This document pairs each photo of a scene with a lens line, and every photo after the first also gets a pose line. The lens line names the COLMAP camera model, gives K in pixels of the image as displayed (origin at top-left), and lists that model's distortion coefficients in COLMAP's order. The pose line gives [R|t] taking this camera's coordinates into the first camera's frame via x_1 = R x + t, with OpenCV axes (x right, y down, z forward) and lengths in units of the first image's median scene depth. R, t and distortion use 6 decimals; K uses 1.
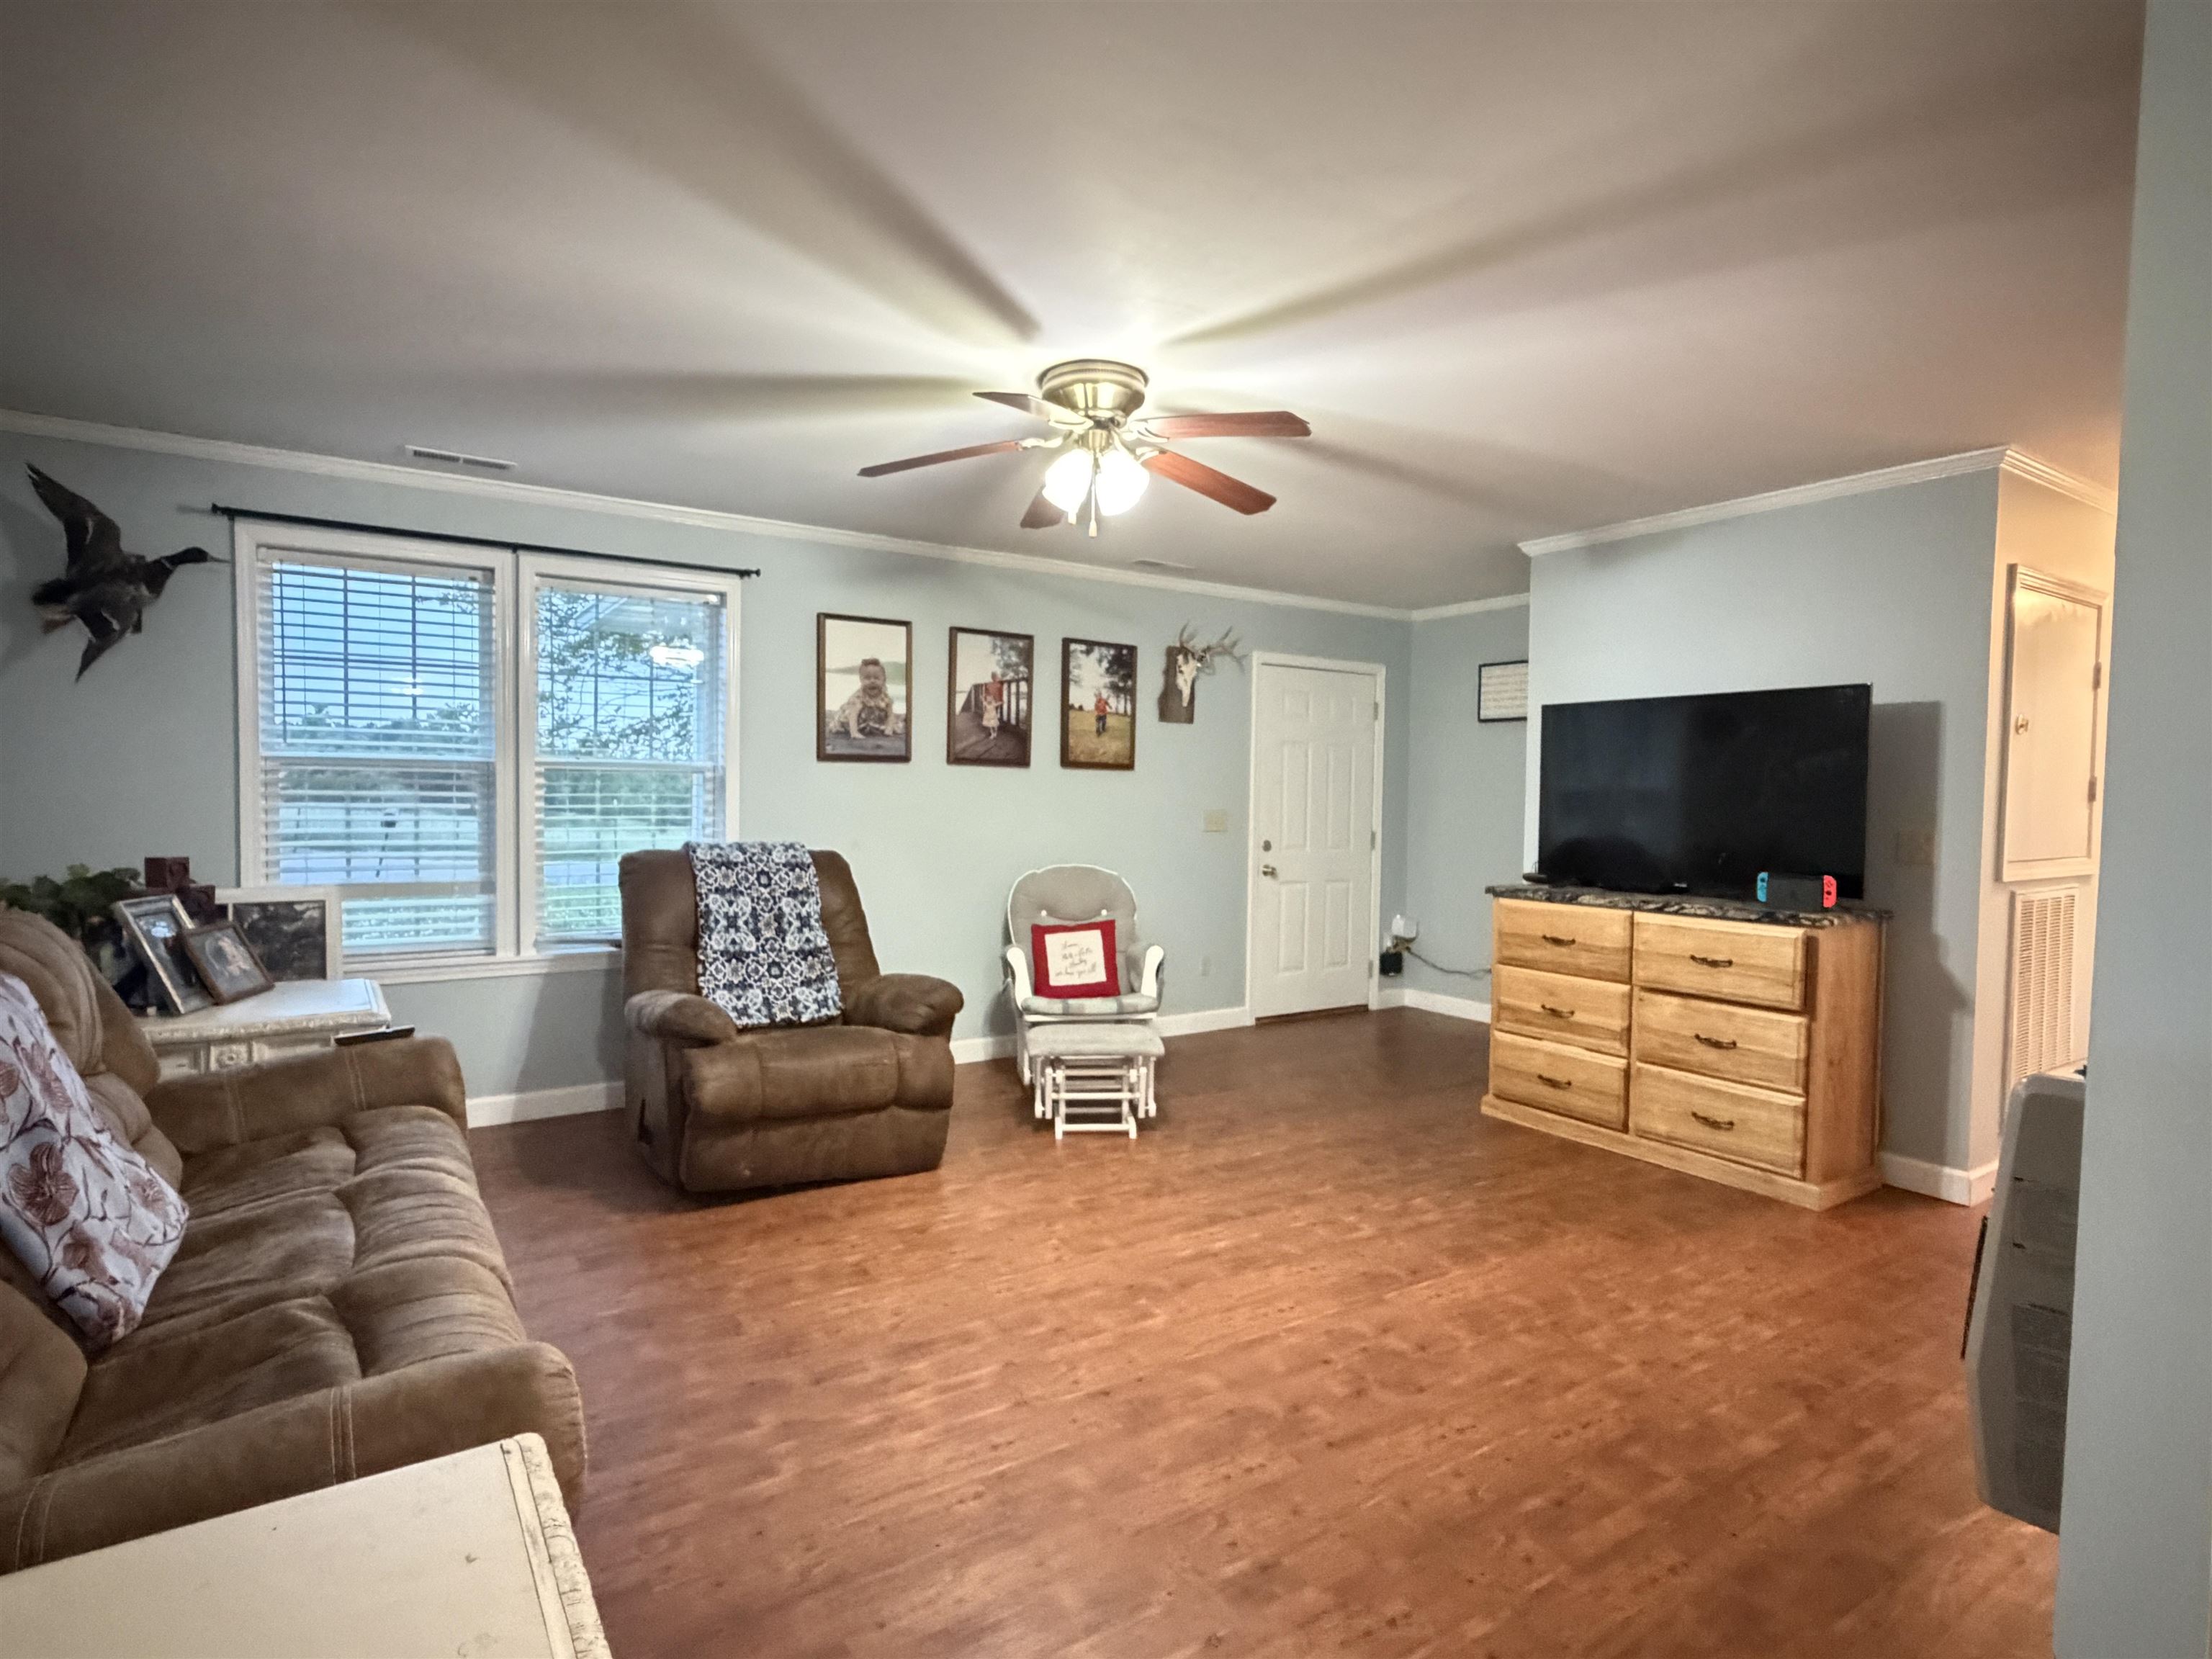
lens RADIAL K [[1138.2, 0, 1101.7], [0, 1138.2, 829.7], [0, 0, 1]] dist [0.000933, 0.000020]
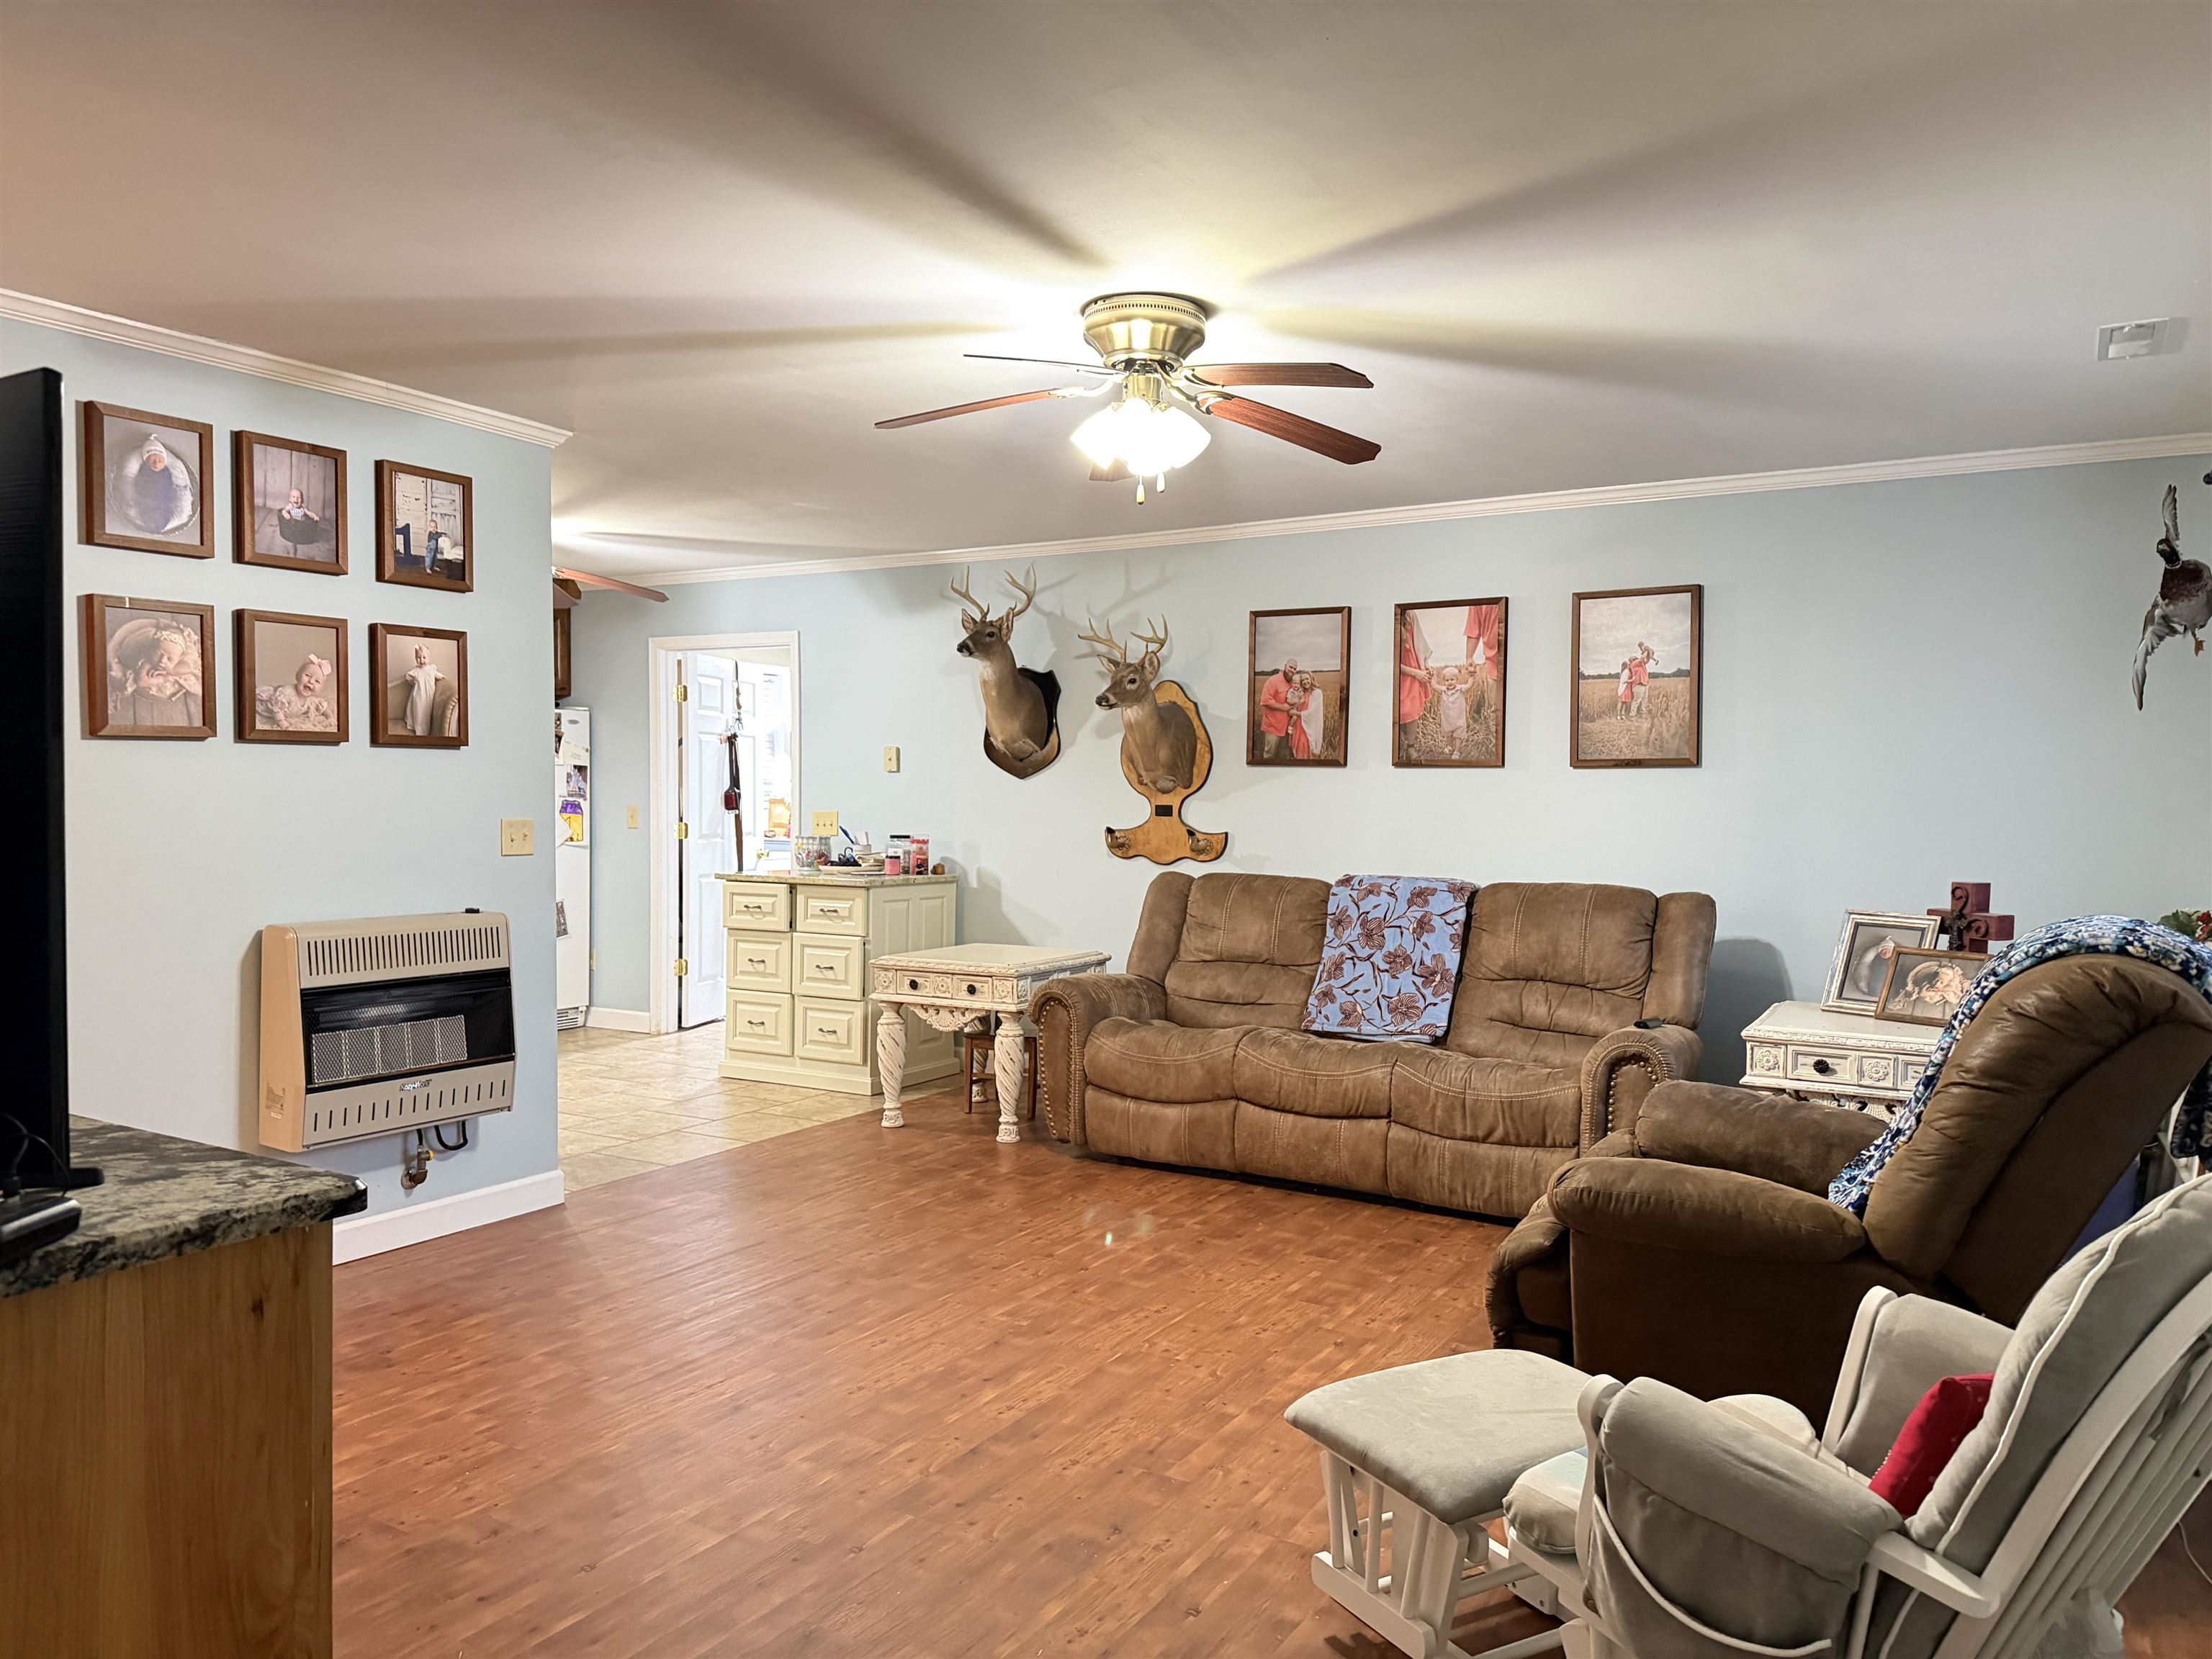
lens RADIAL K [[1522.8, 0, 1110.2], [0, 1522.8, 843.8], [0, 0, 1]] dist [-0.000570, -0.000120]
pose [[-0.900970, -0.005721, -0.433844, 0.356722], [-0.035294, 0.997566, 0.060141, -0.050039], [0.432443, 0.069497, -0.898979, 1.444254]]
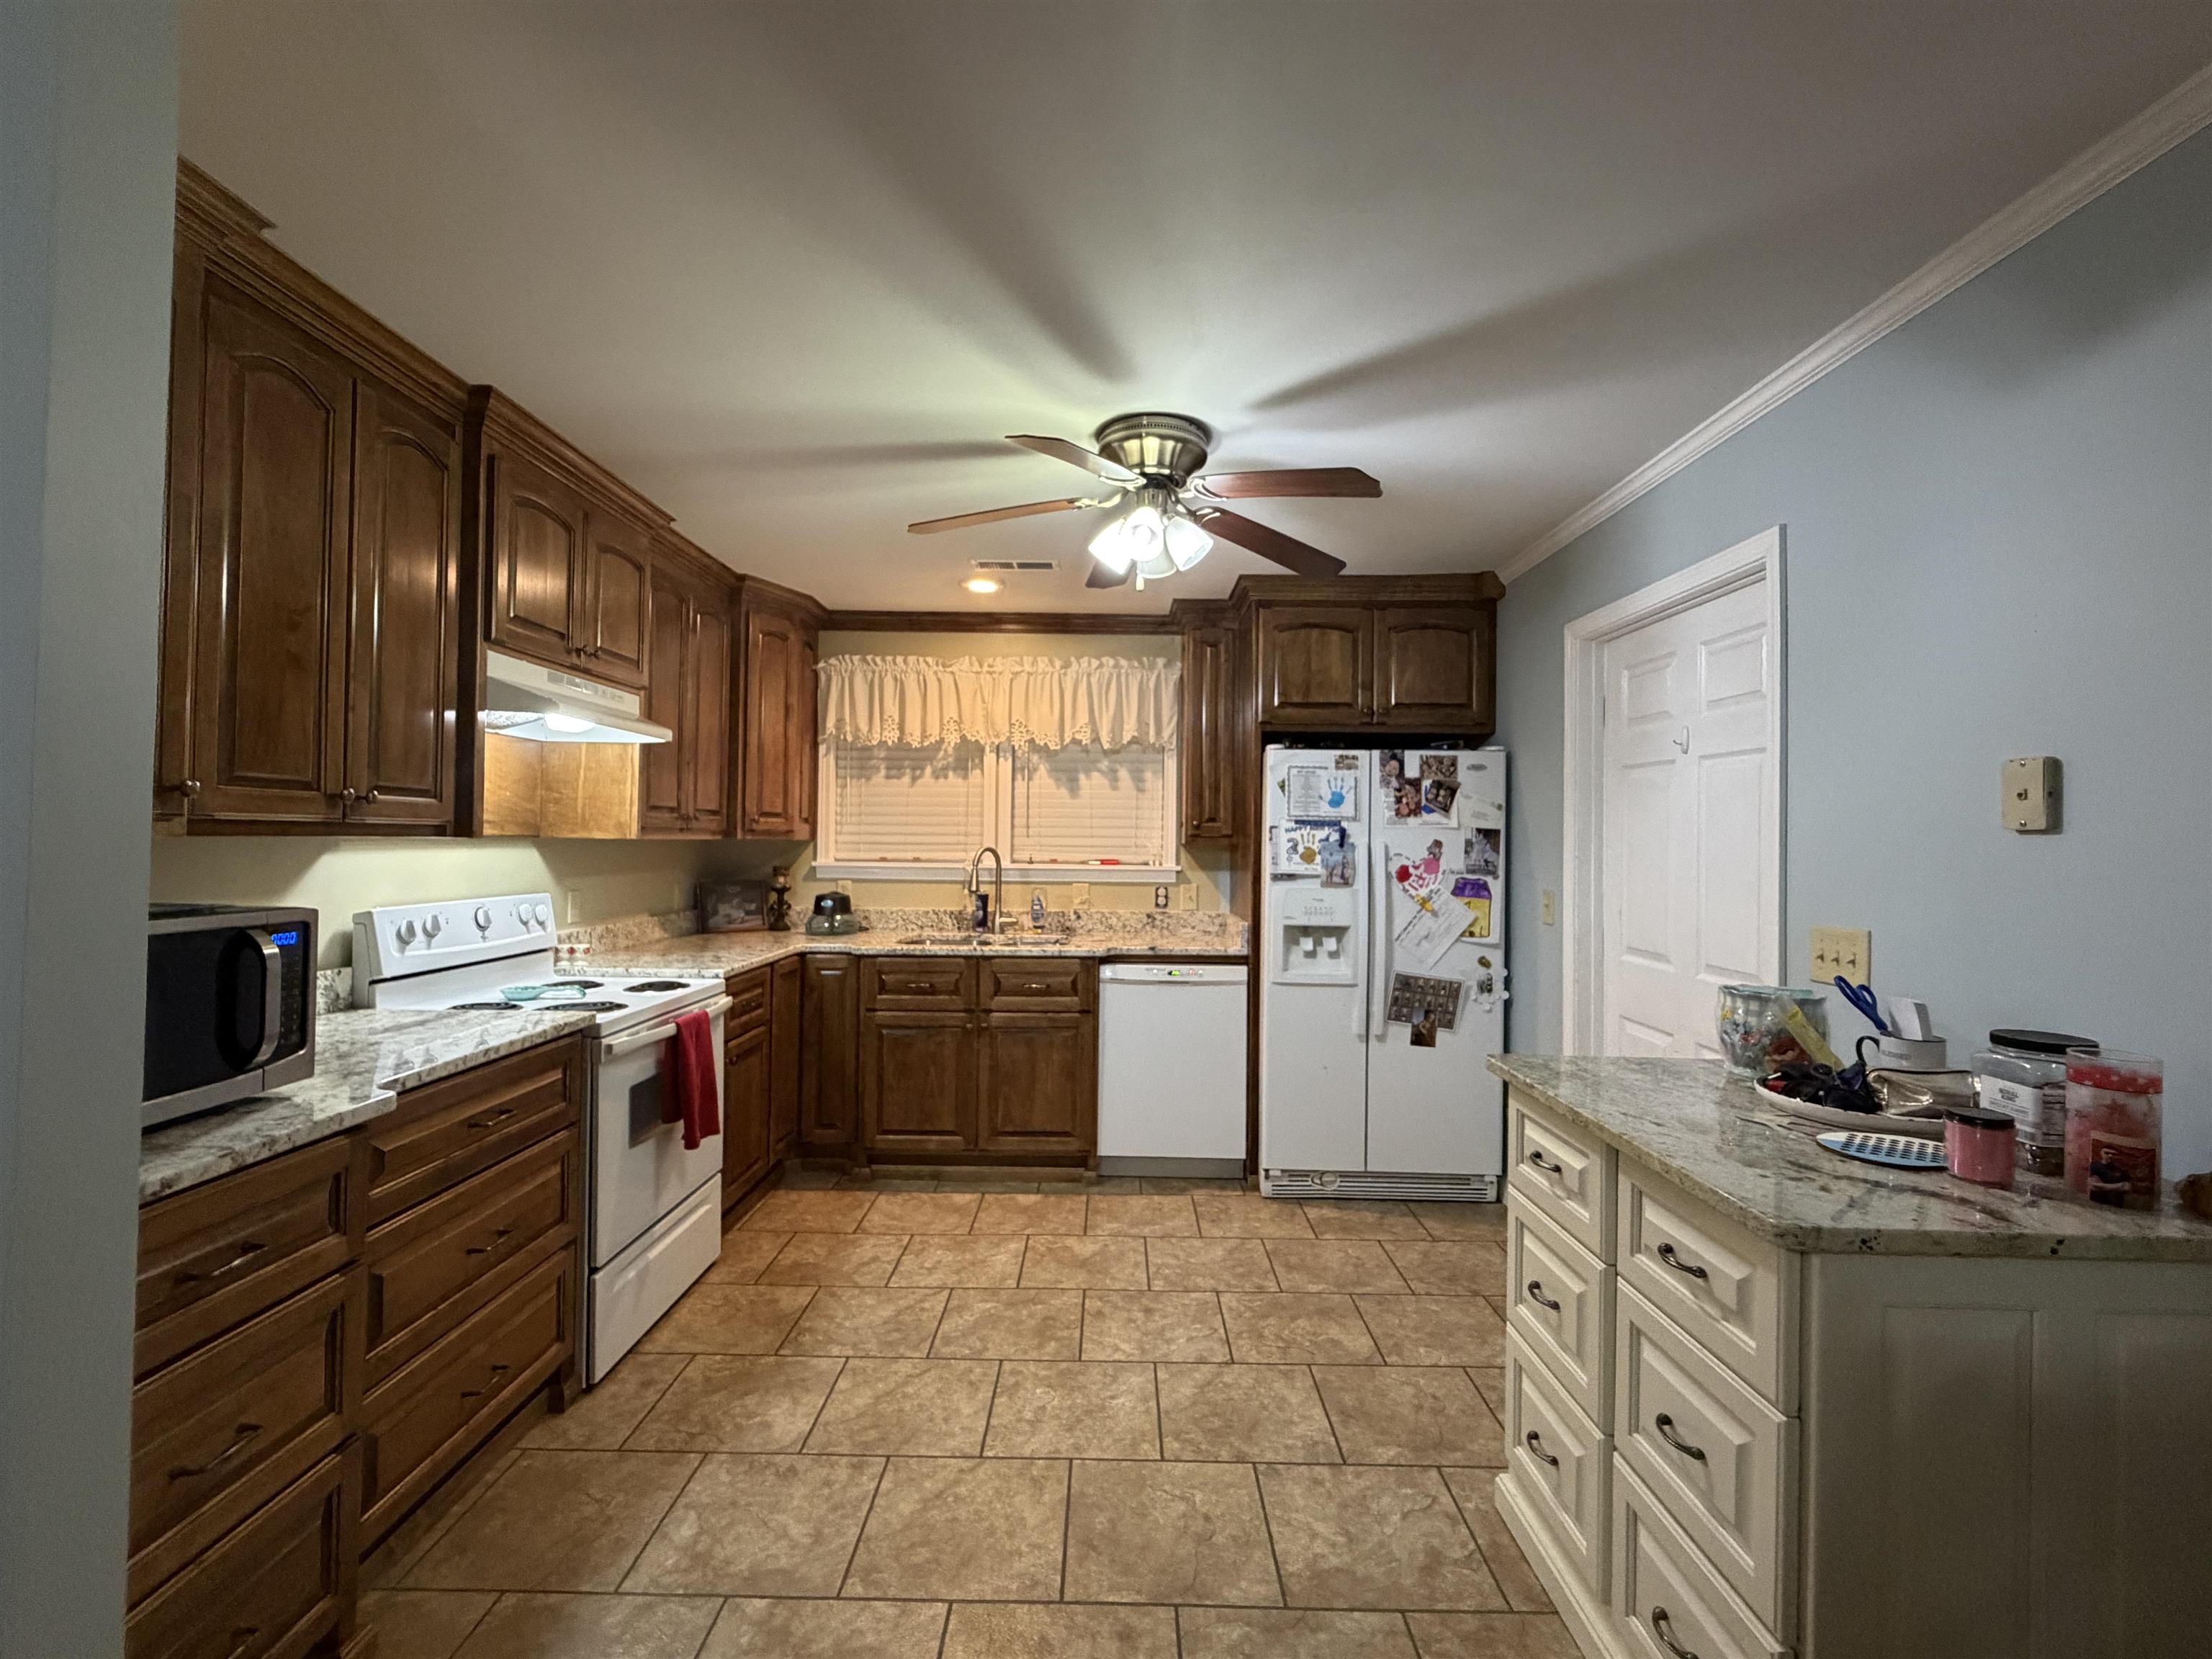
lens RADIAL K [[956.3, 0, 1101.9], [0, 956.3, 827.9], [0, 0, 1]] dist [-0.001040, -0.000238]
pose [[-0.829760, -0.016676, 0.557872, -0.062645], [-0.005227, 0.999742, 0.022112, -0.027600], [-0.558096, 0.015432, -0.829633, 0.322980]]
